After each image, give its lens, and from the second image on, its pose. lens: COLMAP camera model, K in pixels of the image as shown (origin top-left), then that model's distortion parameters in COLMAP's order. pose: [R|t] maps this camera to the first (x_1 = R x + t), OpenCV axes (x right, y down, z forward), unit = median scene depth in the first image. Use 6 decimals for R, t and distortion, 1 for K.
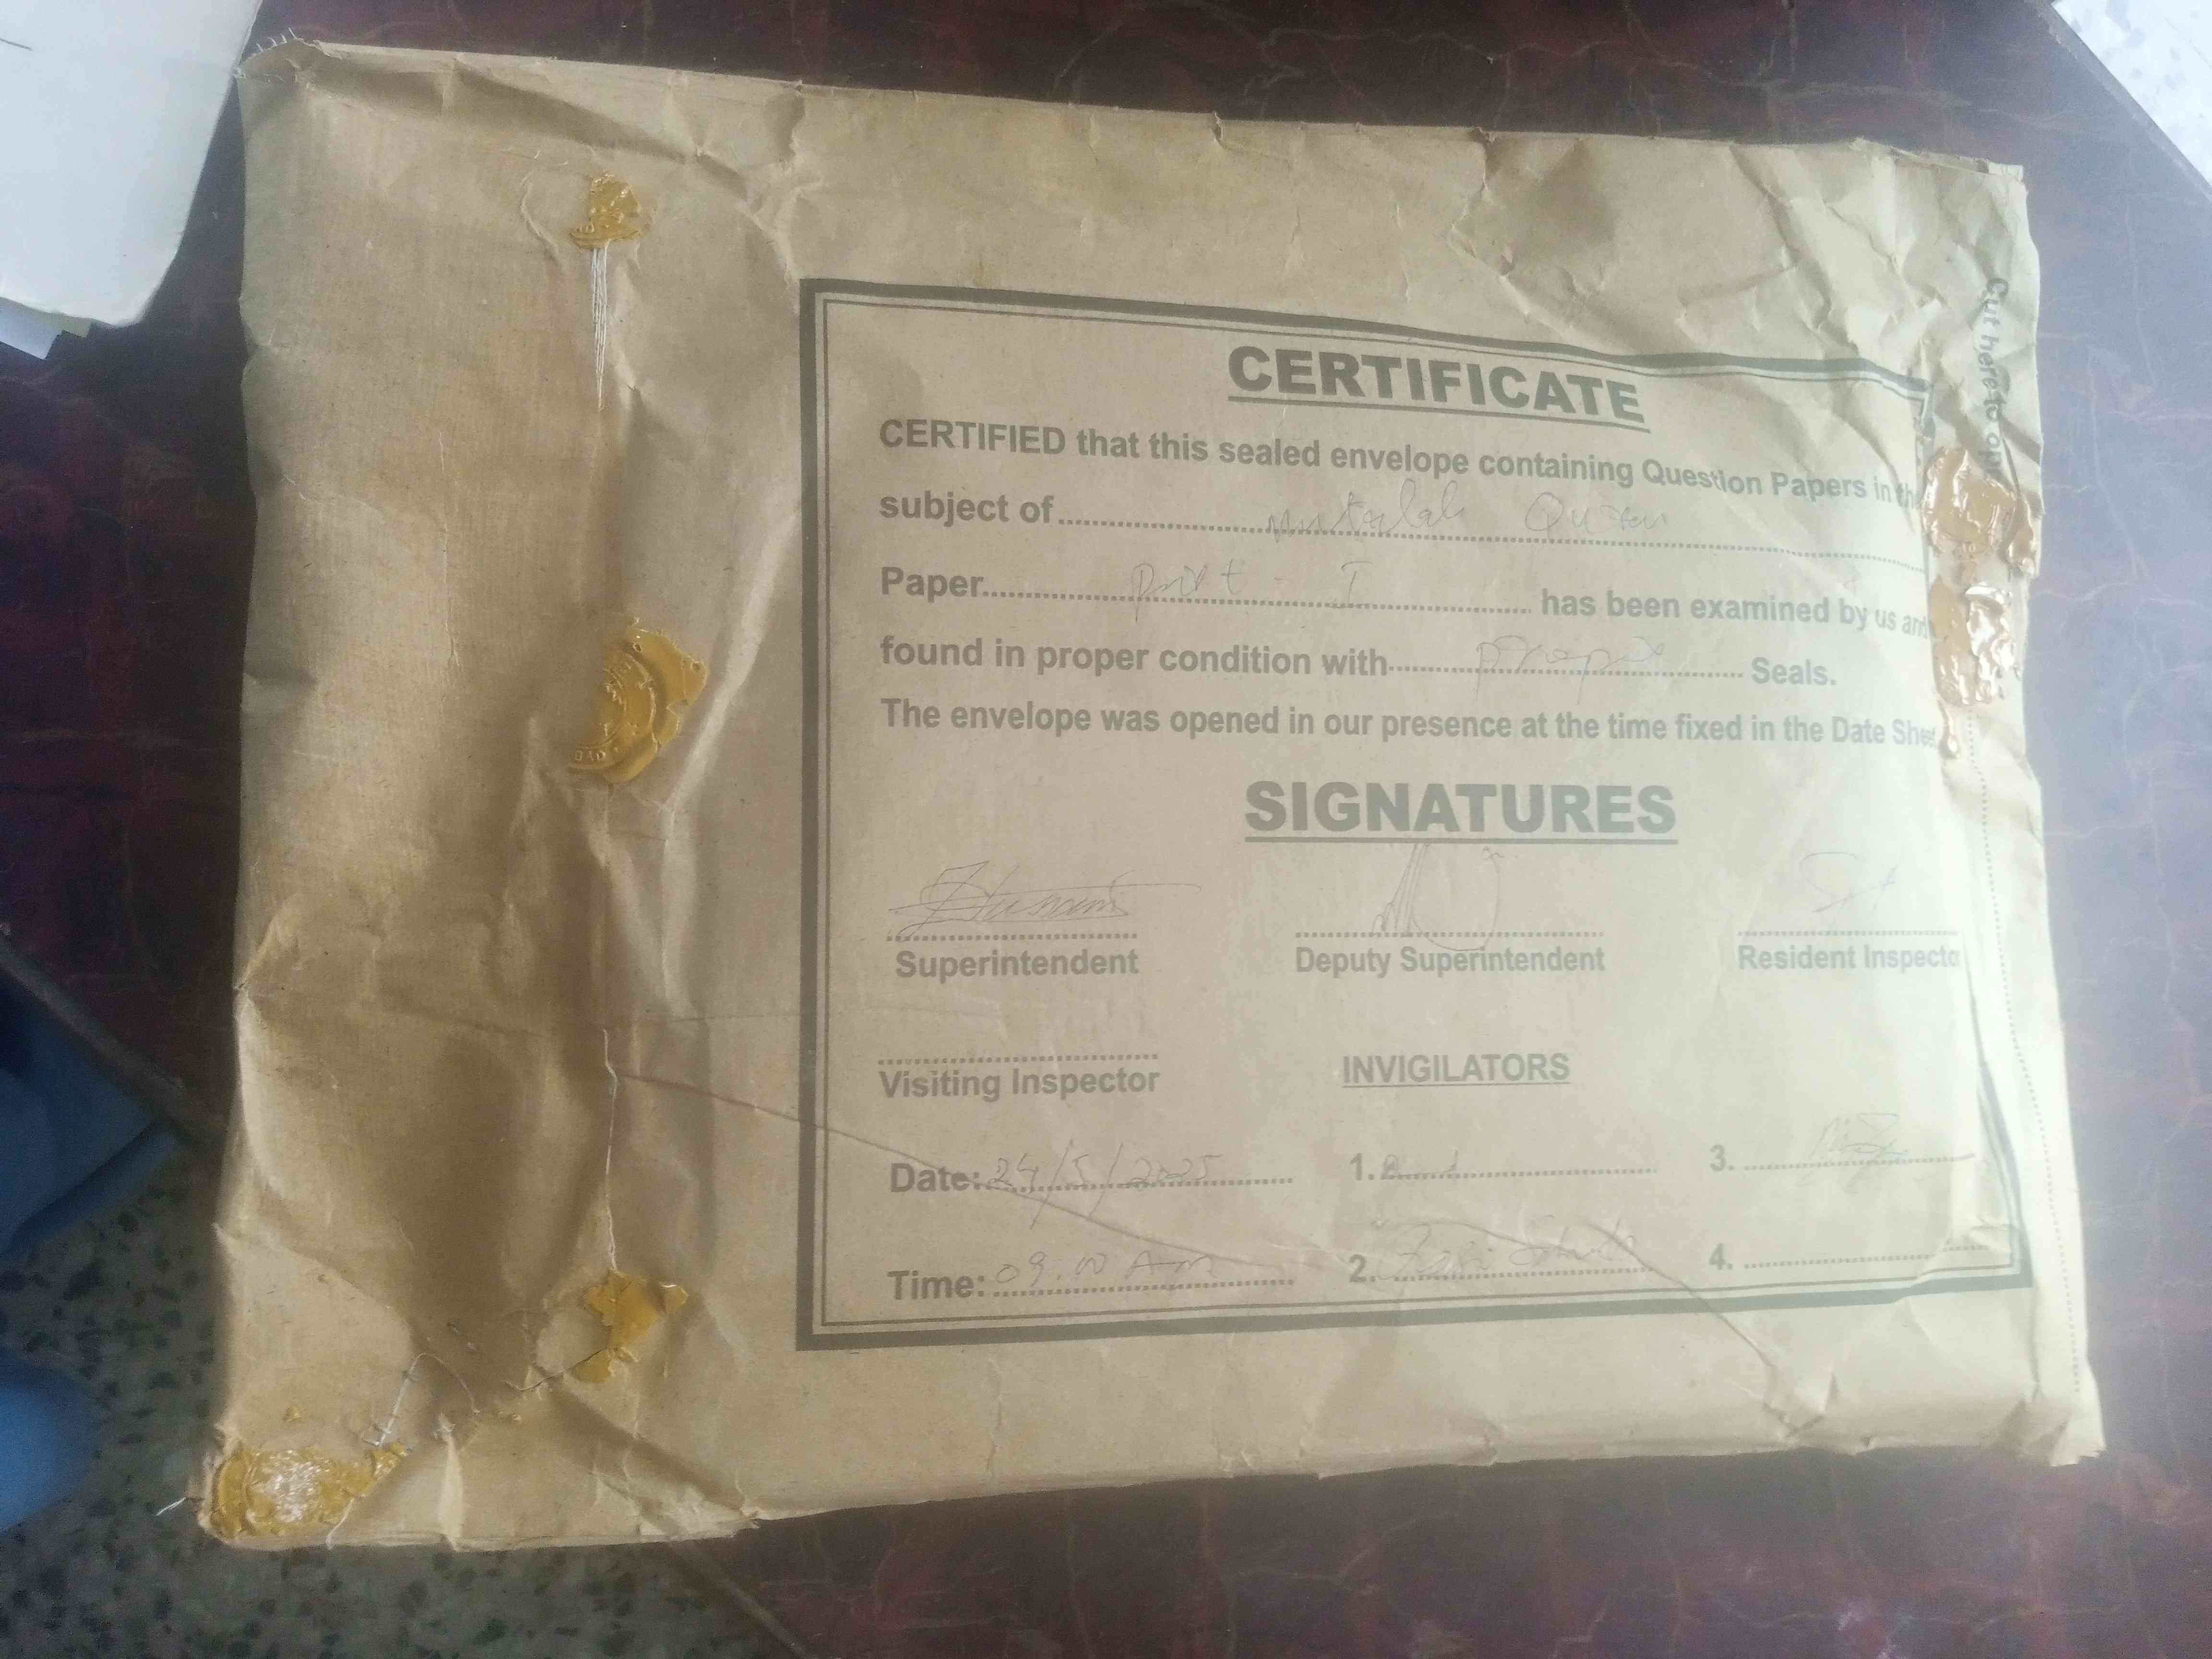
lens RADIAL K [[1878.1, 0, 1106.0], [0, 1878.1, 829.5], [0, 0, 1]] dist [0.102695, 0.000572]
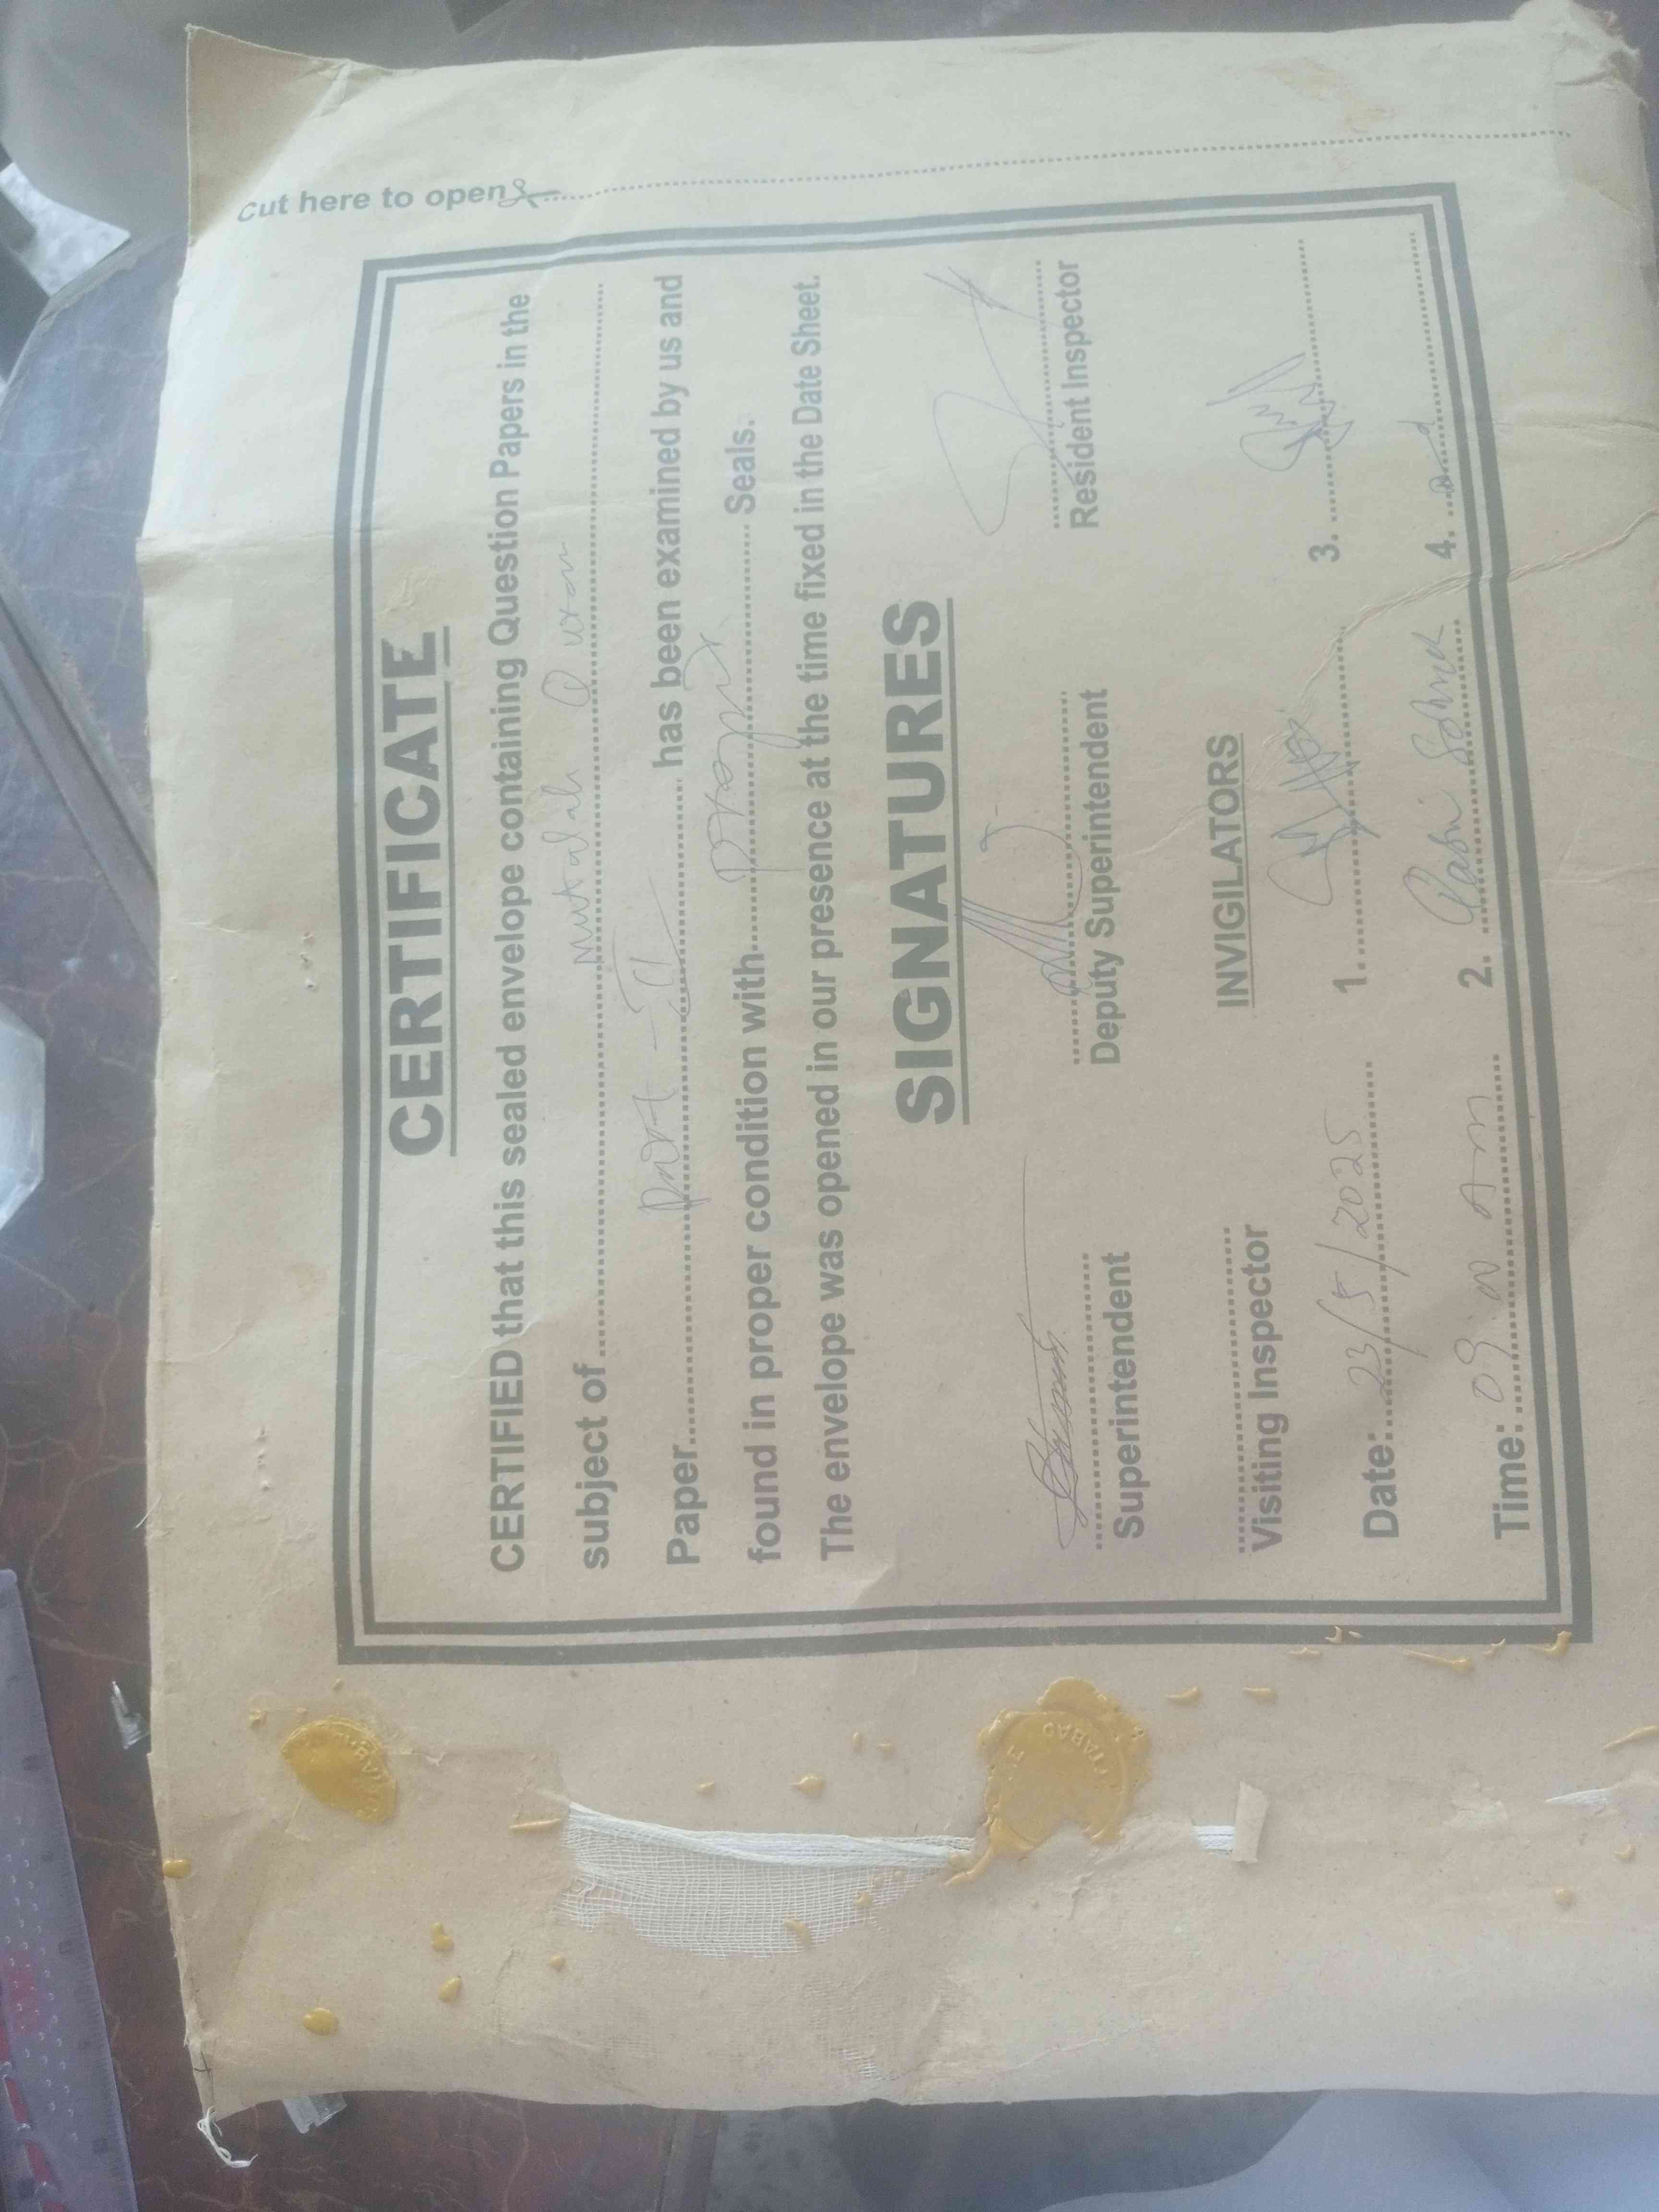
lens RADIAL K [[1878.1, 0, 895.2], [0, 1878.1, 1106.0], [0, 0, 1]] dist [0.102695, 0.000572]
pose [[-0.021746, -0.993348, 0.113077, -0.013168], [0.998657, -0.026902, -0.044272, 0.011014], [0.047020, 0.111963, 0.992599, 0.154785]]
